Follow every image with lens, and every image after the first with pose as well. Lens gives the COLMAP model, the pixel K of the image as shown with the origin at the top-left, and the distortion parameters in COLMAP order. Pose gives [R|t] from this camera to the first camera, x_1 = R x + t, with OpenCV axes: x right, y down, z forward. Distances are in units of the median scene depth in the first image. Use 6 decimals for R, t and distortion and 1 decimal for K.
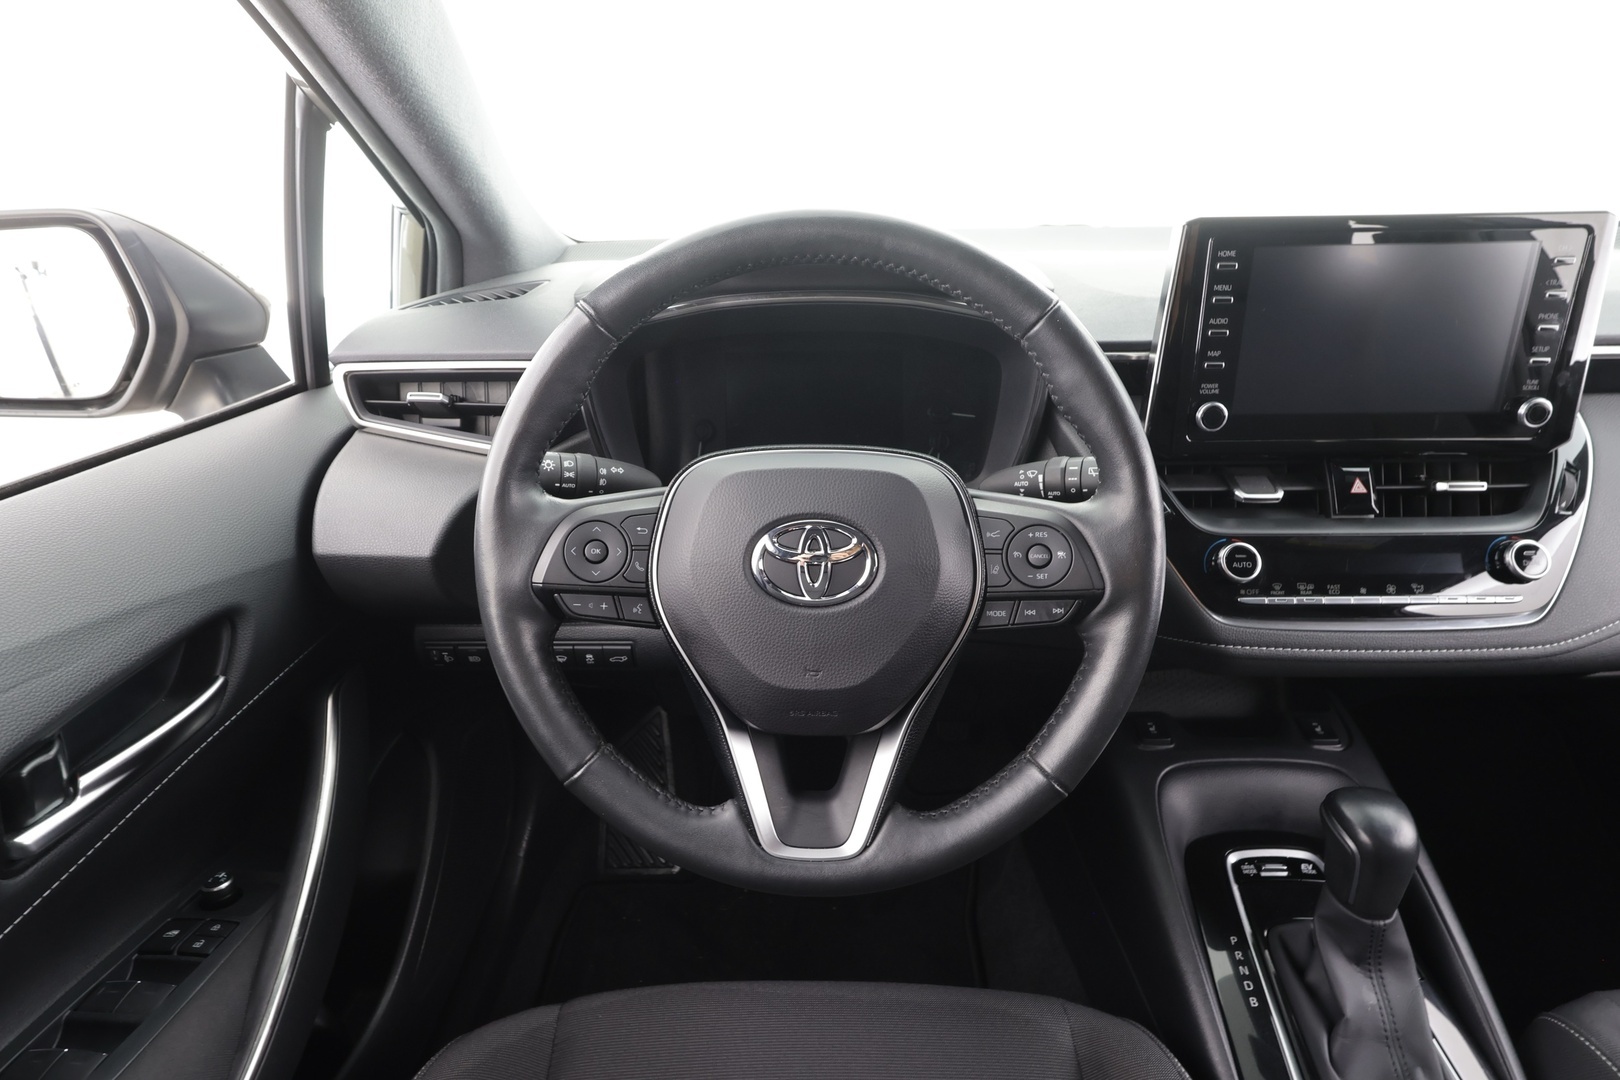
lens RADIAL K [[855.0, 0, 800.6], [0, 855.0, 538.2], [0, 0, 1]] dist [0.000872, 0.001810]
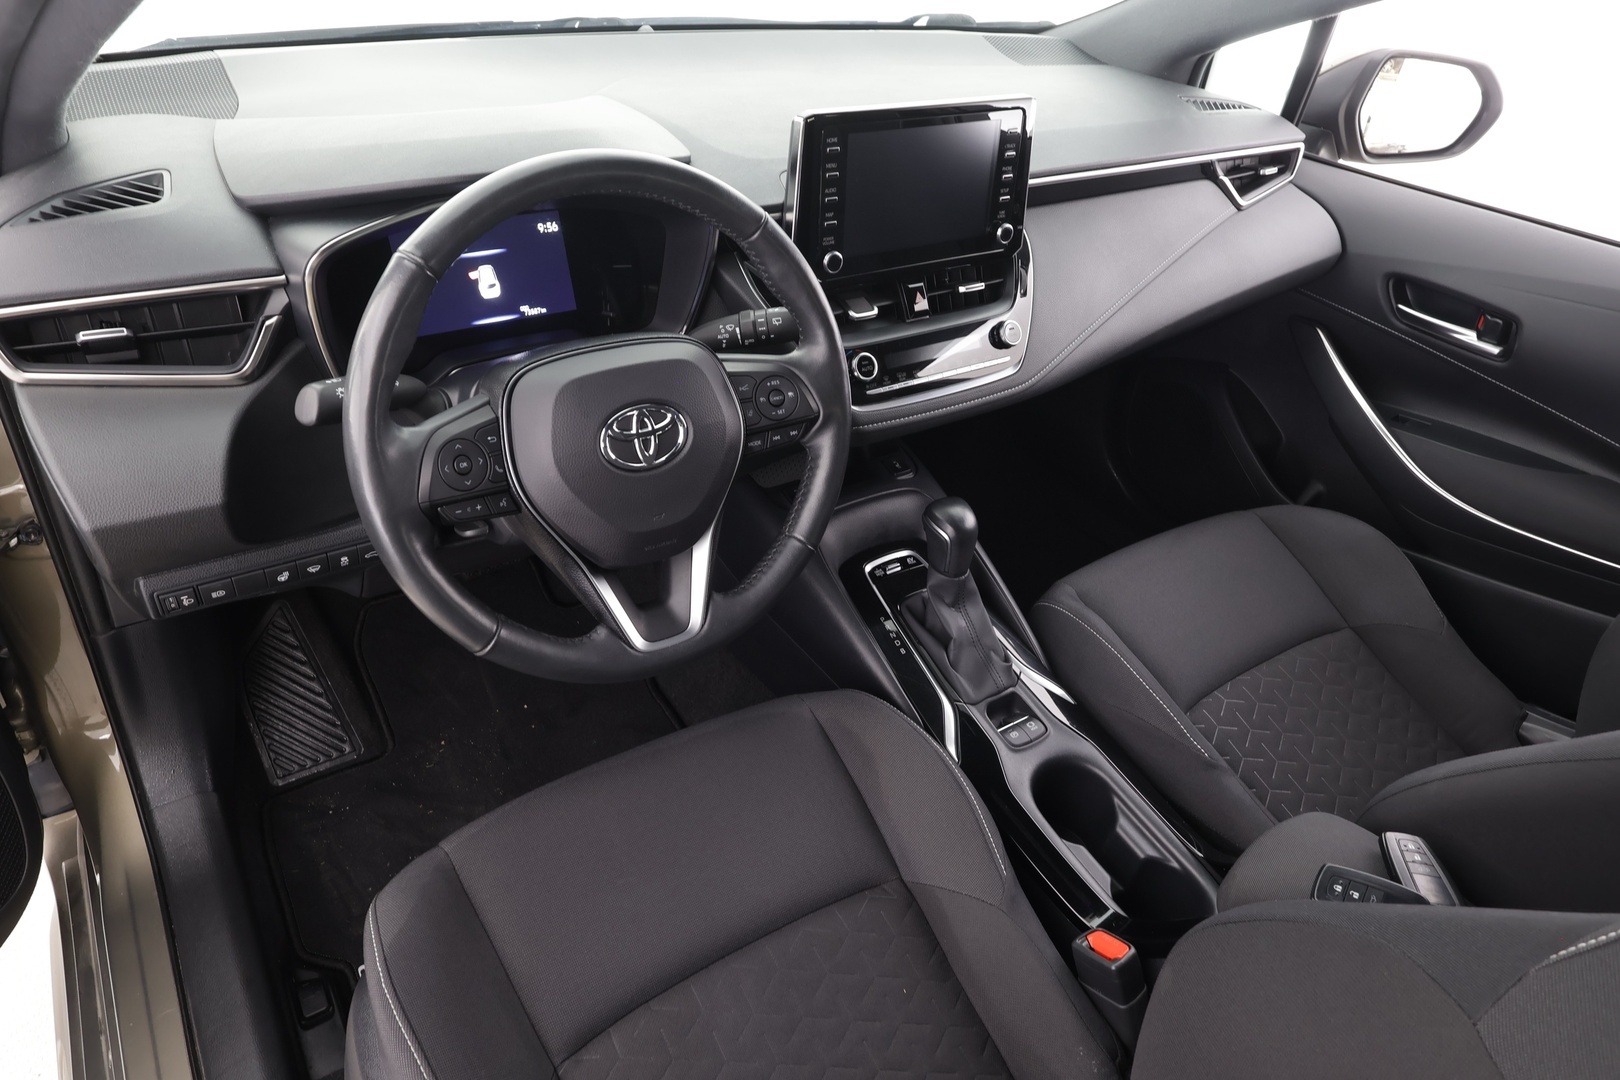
lens RADIAL K [[1029.2, 0, 814.0], [0, 1029.2, 542.1], [0, 0, 1]] dist [0.004026, -0.009670]
pose [[0.817283, -0.265667, 0.511341, -0.511454], [0.135331, 0.951053, 0.277818, -0.183081], [-0.560120, -0.157856, 0.813233, -0.392085]]
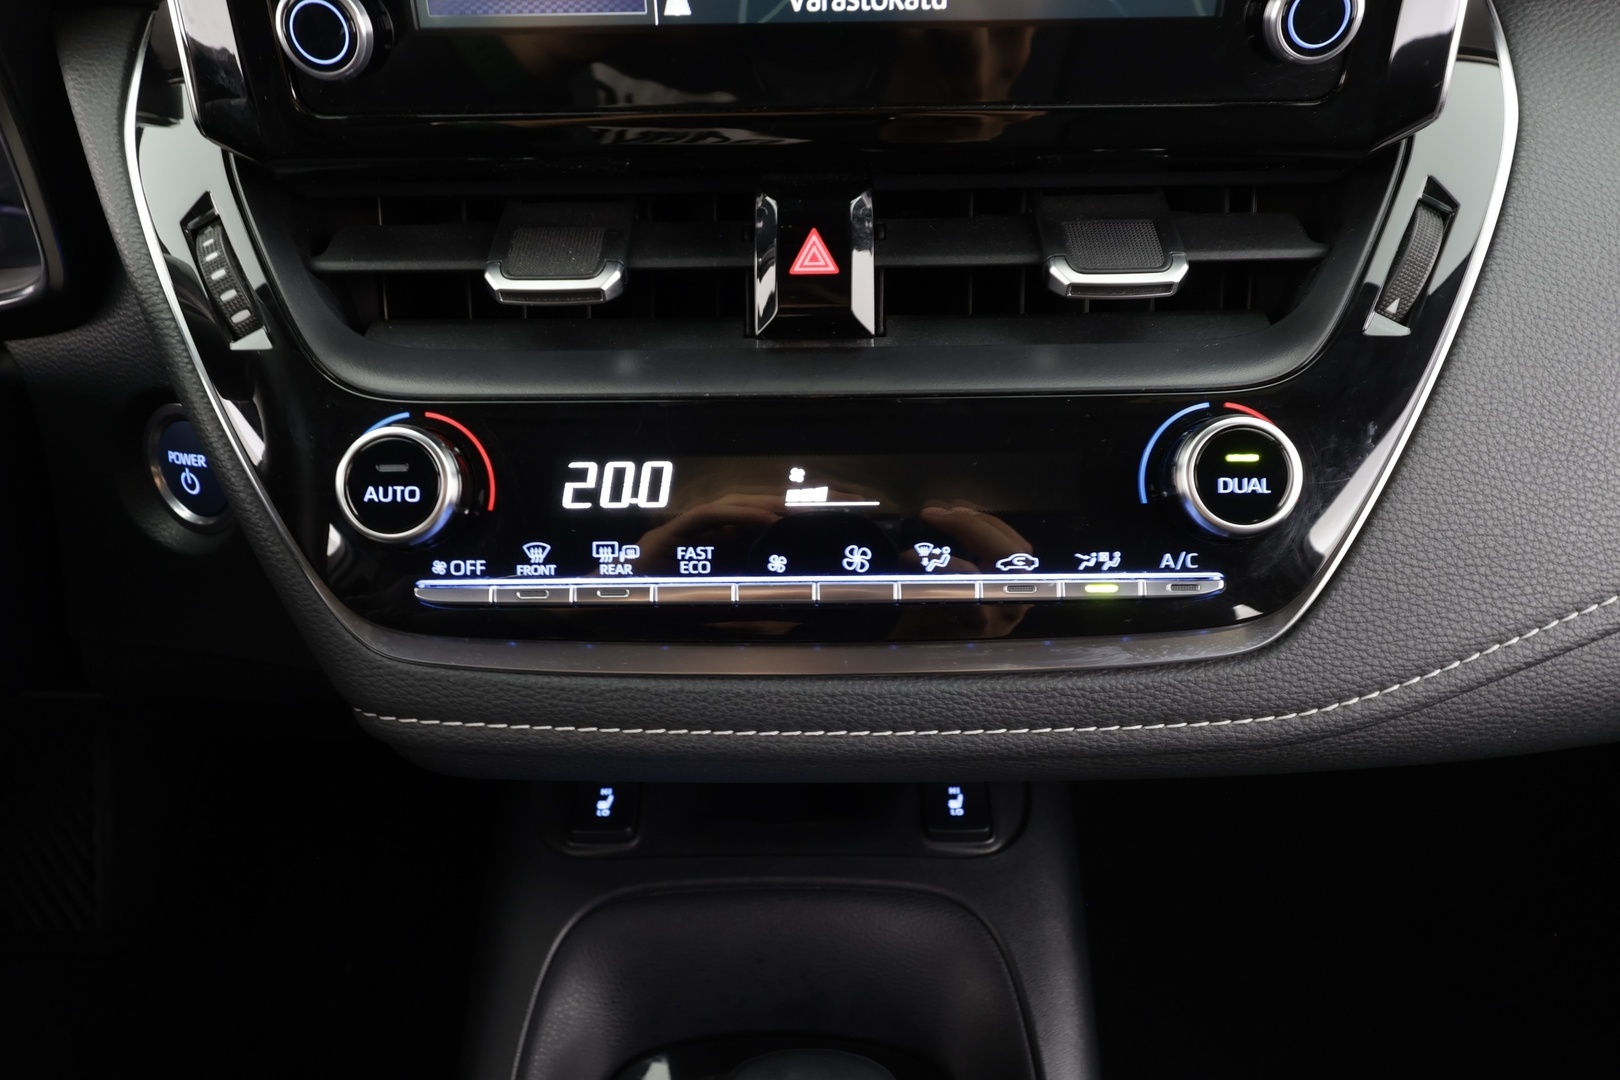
lens RADIAL K [[1170.9, 0, 804.8], [0, 1170.9, 541.5], [0, 0, 1]] dist [0.038092, 0.002409]
pose [[0.999973, -0.006924, -0.002496, 0.680975], [0.007249, 0.985146, 0.171563, -0.029397], [0.001271, -0.171577, 0.985170, 0.540368]]
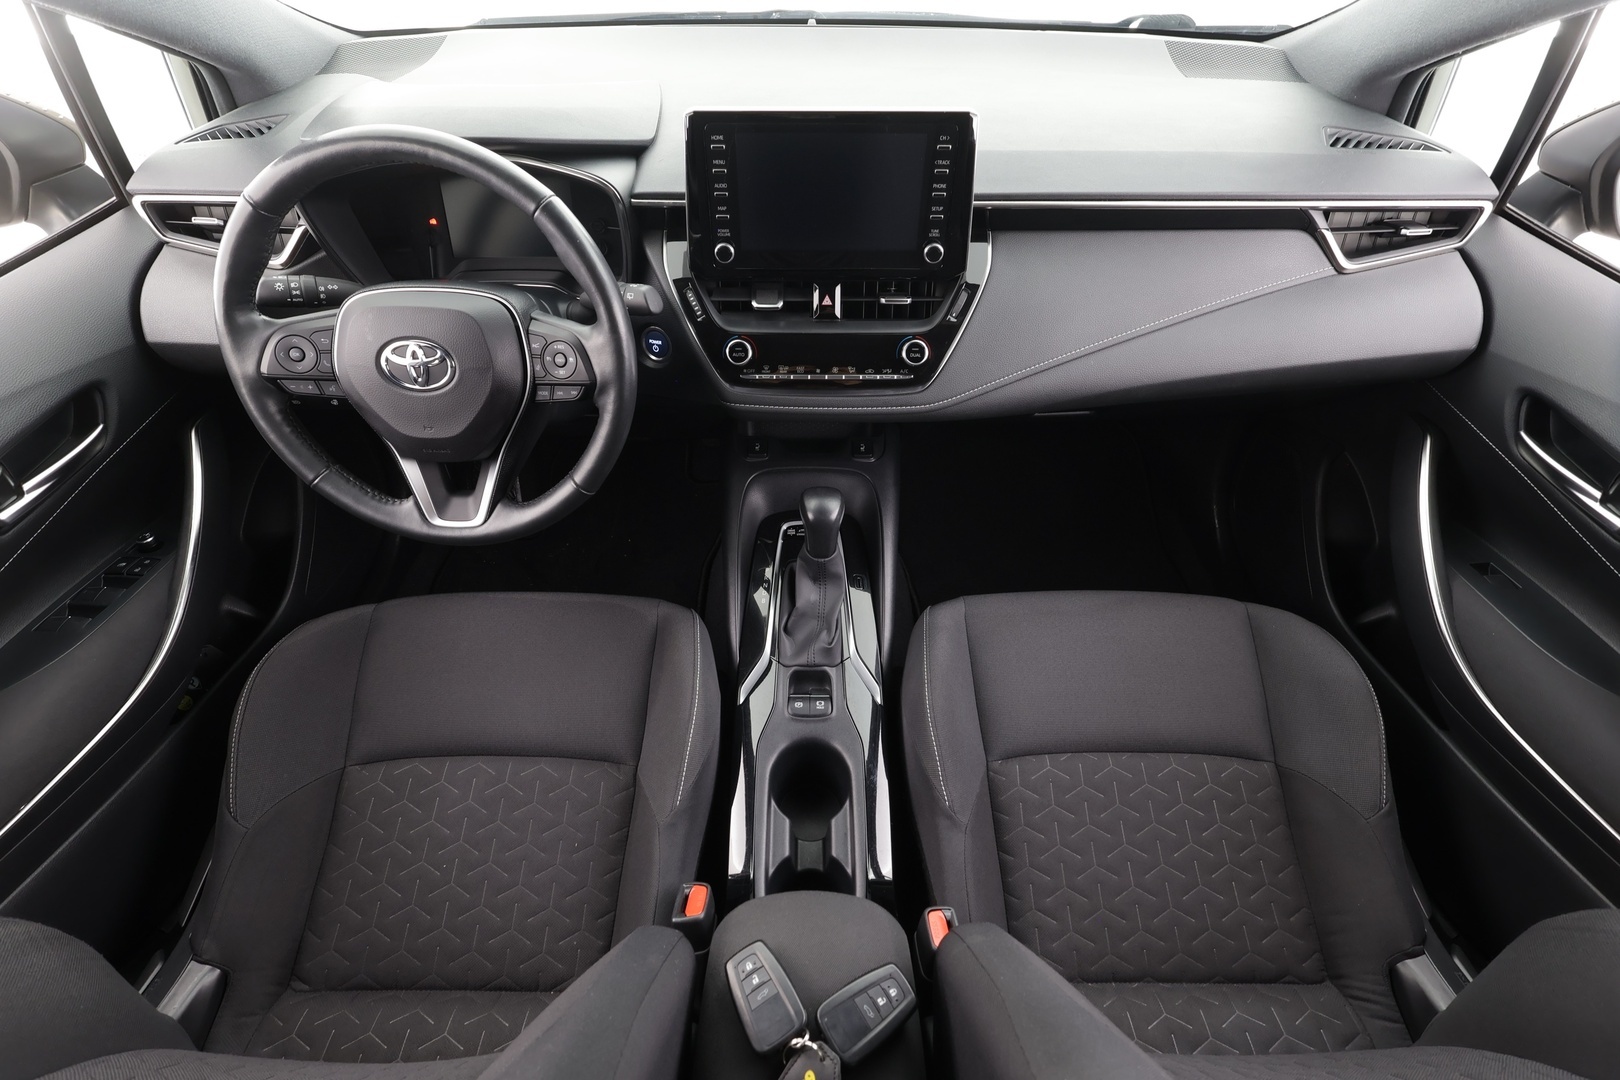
lens RADIAL K [[760.2, 0, 802.2], [0, 760.2, 544.6], [0, 0, 1]] dist [-0.001190, 0.001856]
pose [[0.999704, 0.001000, 0.024301, 0.603039], [-0.010122, 0.925625, 0.378307, -0.179808], [-0.022115, -0.378441, 0.925361, -0.453889]]
